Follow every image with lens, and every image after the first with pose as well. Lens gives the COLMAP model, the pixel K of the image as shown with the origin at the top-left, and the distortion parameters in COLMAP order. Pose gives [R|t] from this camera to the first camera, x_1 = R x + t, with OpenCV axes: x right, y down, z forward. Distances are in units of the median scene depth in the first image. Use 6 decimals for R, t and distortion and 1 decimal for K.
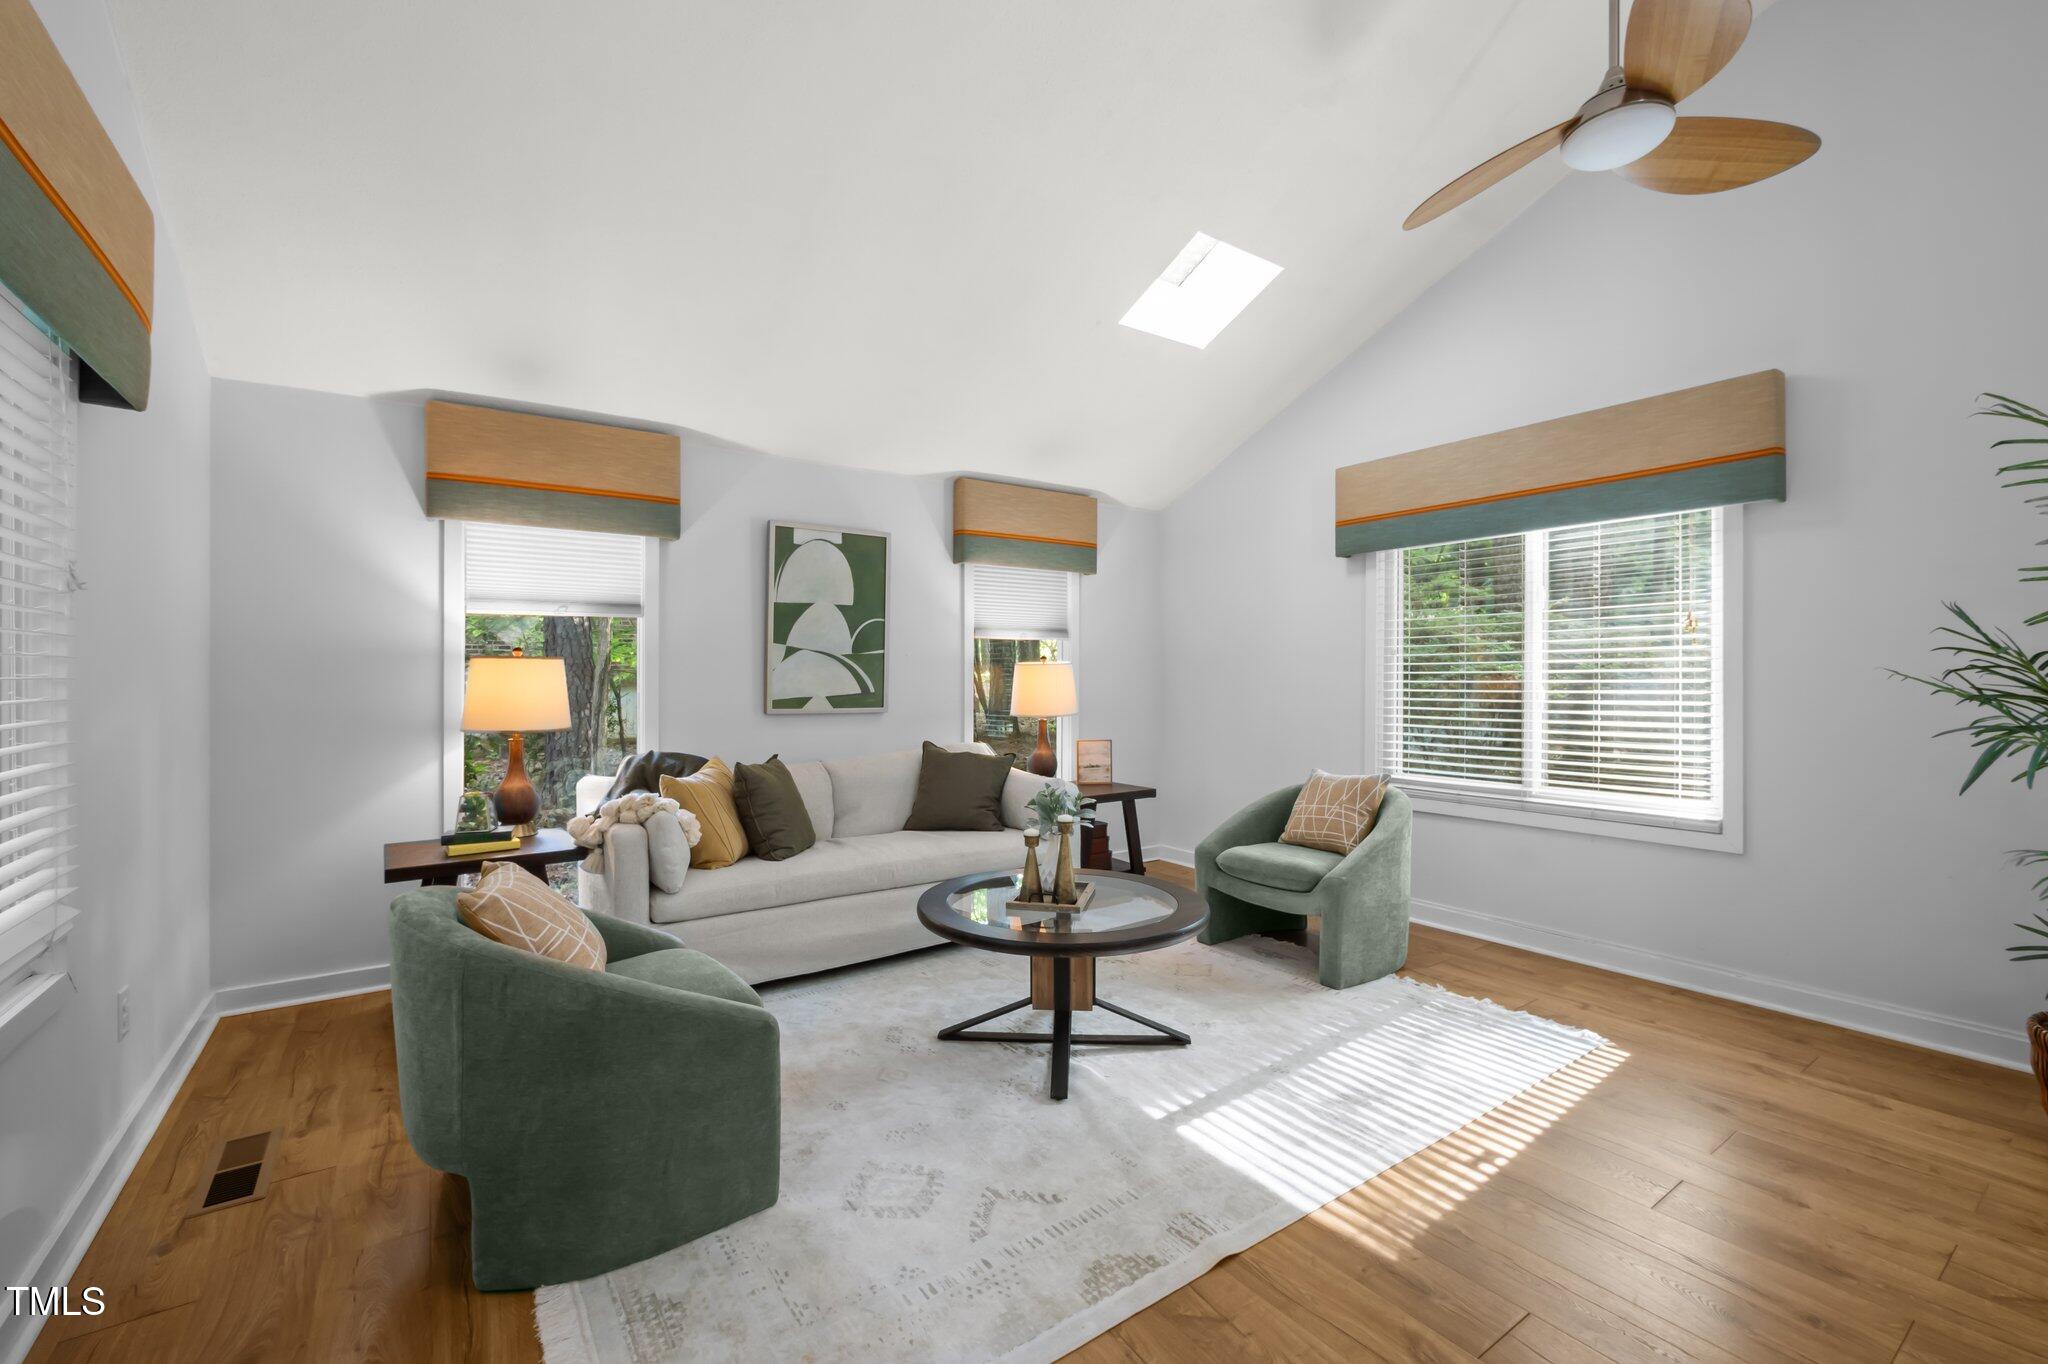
lens RADIAL K [[870.4, 0, 1026.0], [0, 870.4, 686.7], [0, 0, 1]] dist [-0.009210, -0.000179]
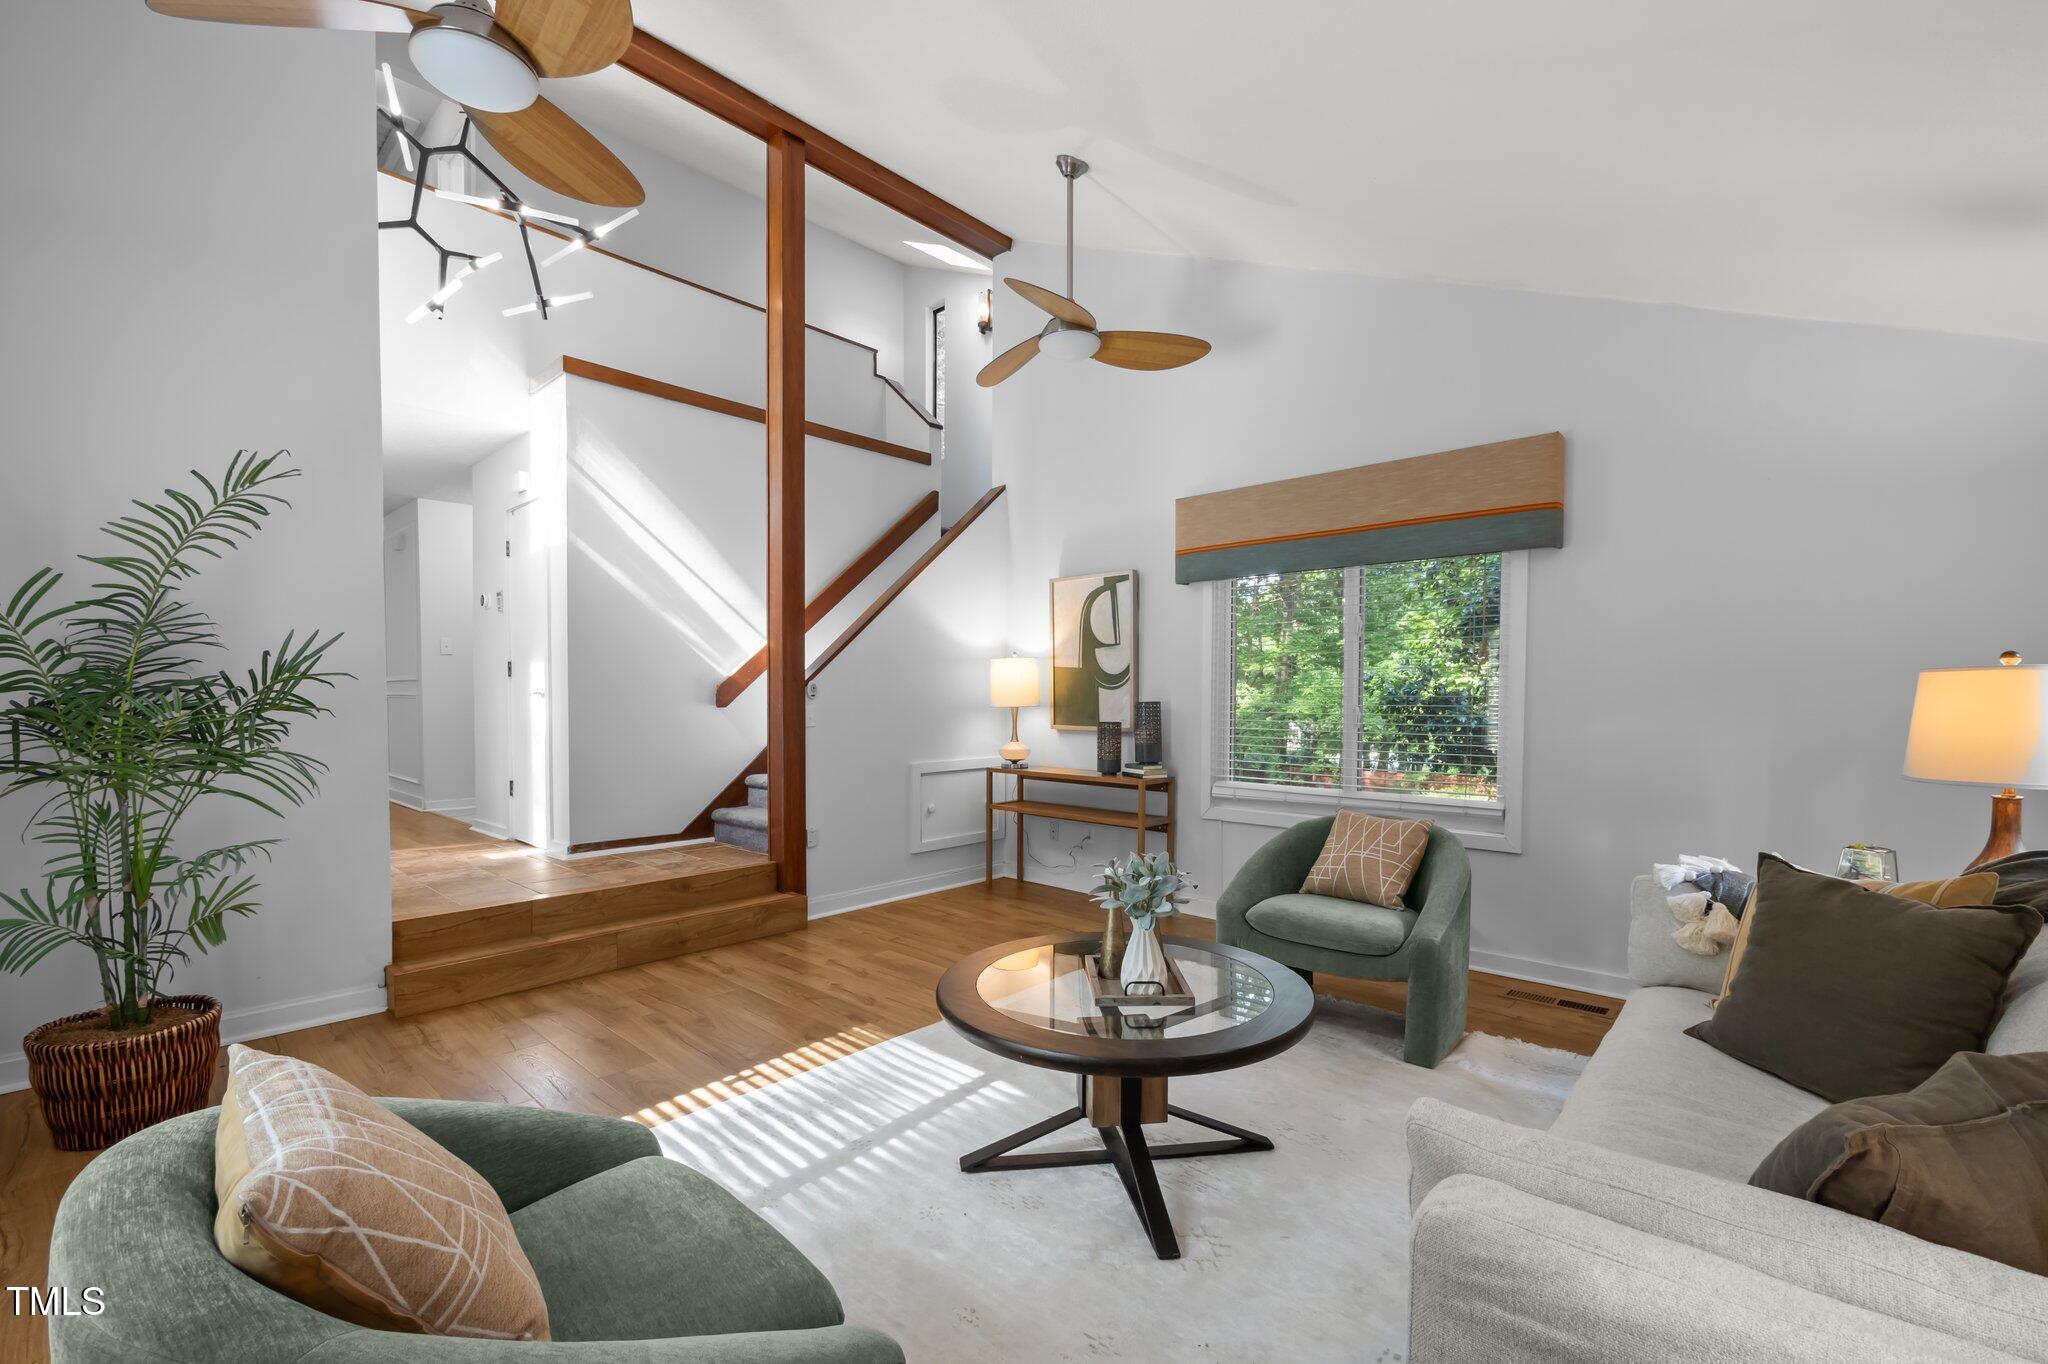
lens RADIAL K [[864.8, 0, 1022.9], [0, 864.8, 695.4], [0, 0, 1]] dist [-0.006859, 0.000002]
pose [[-0.979457, 0.001766, -0.201643, 0.200111], [-0.000316, 0.999947, 0.010291, -0.012903], [0.201651, 0.010143, -0.979405, 1.215079]]
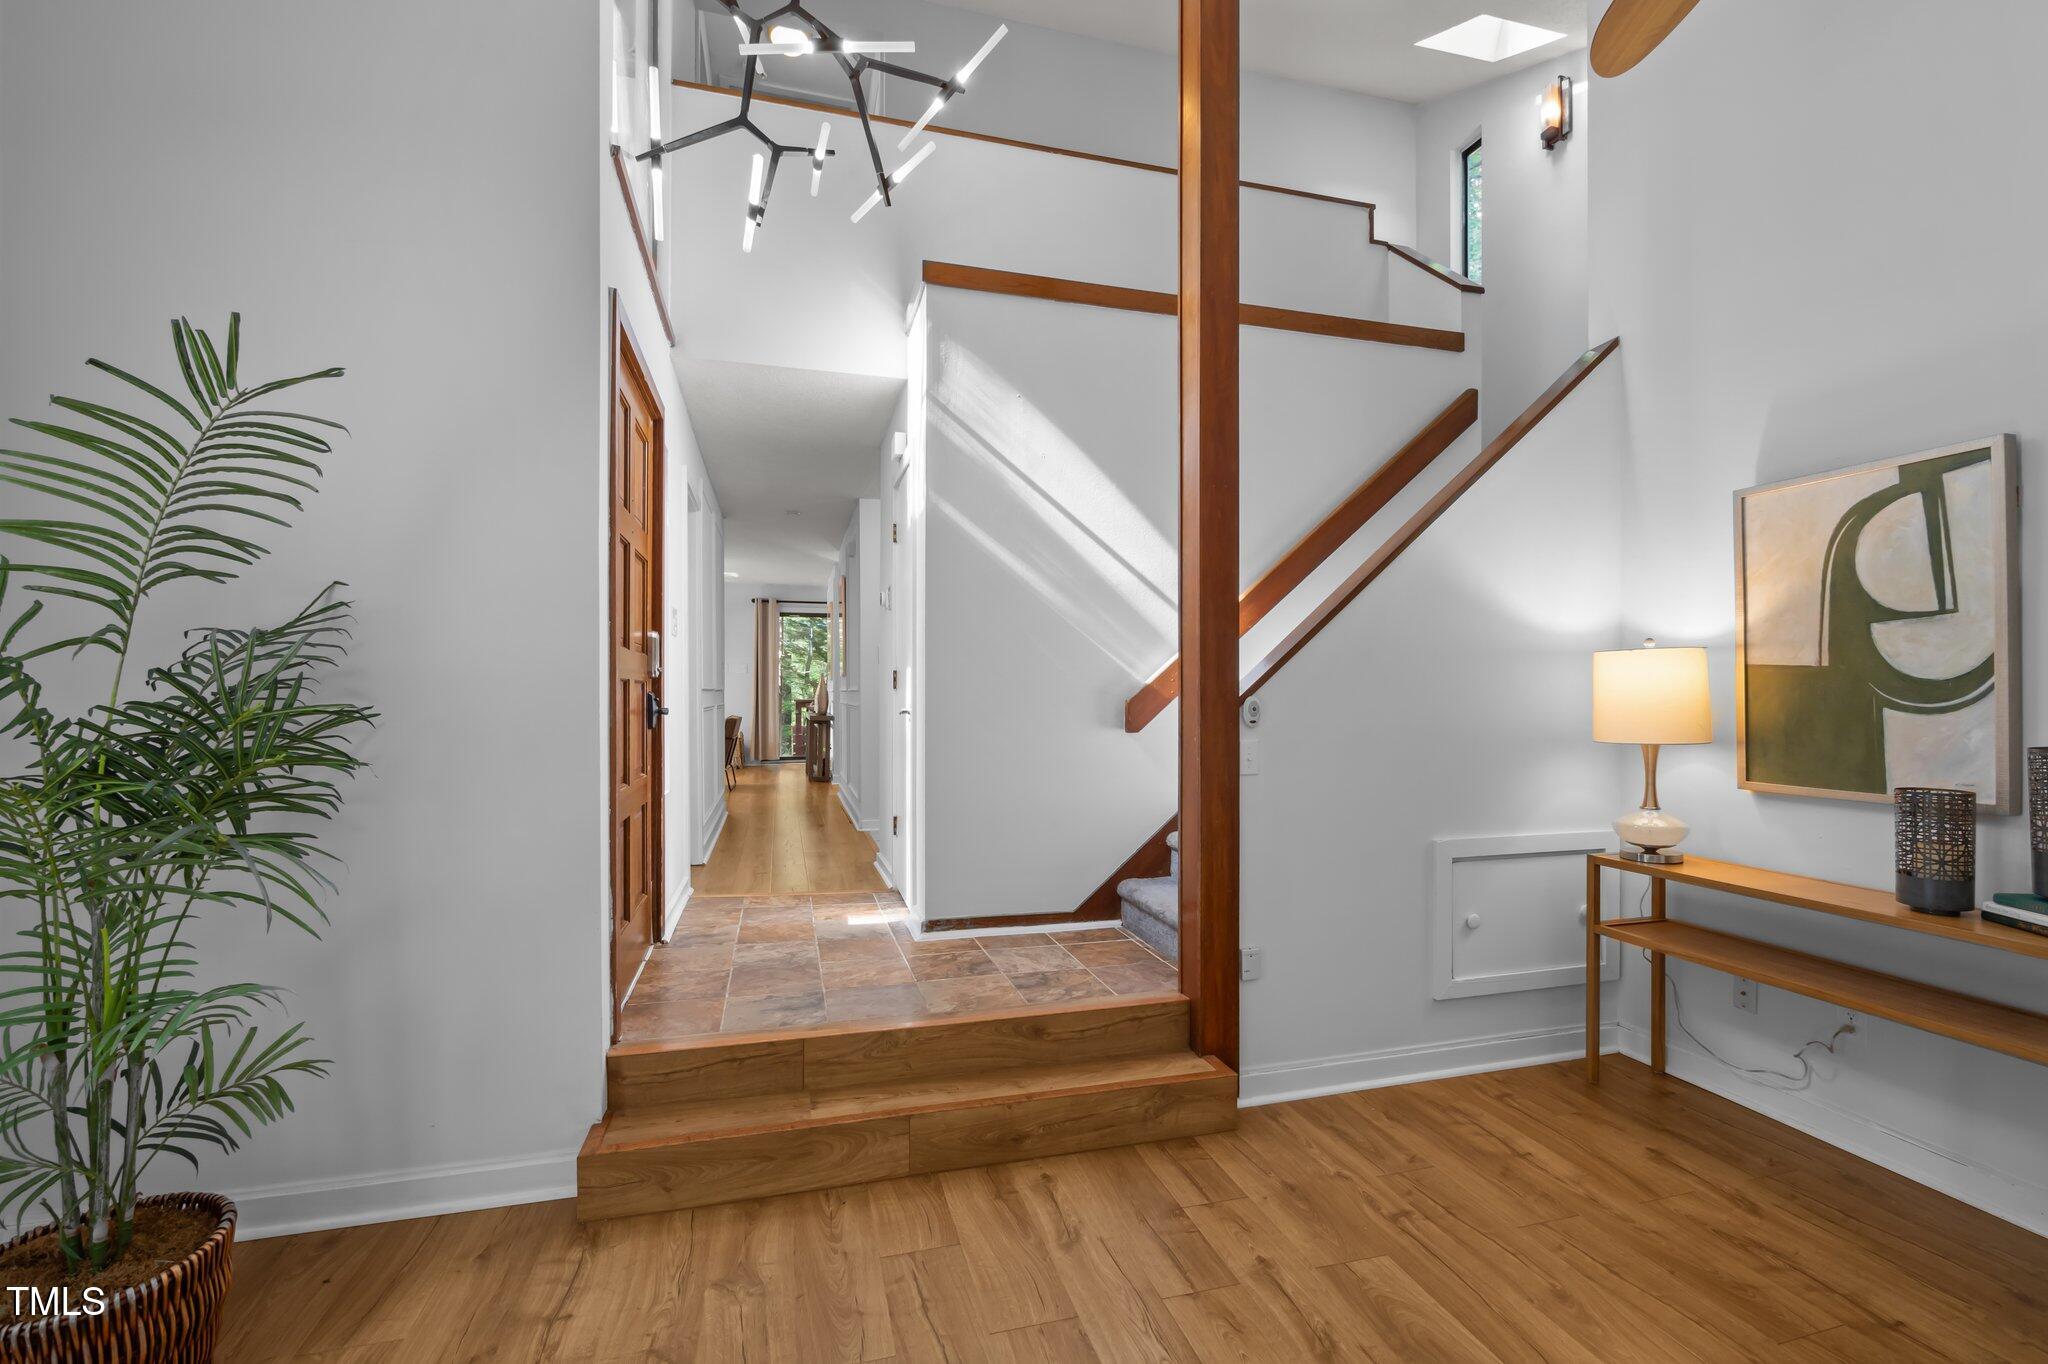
lens RADIAL K [[864.8, 0, 1022.9], [0, 864.8, 695.4], [0, 0, 1]] dist [-0.006859, 0.000002]
pose [[-0.935794, 0.001213, 0.352544, 0.171292], [0.004550, 0.999952, 0.008636, -0.028300], [-0.352517, 0.009686, -0.935755, 0.728488]]
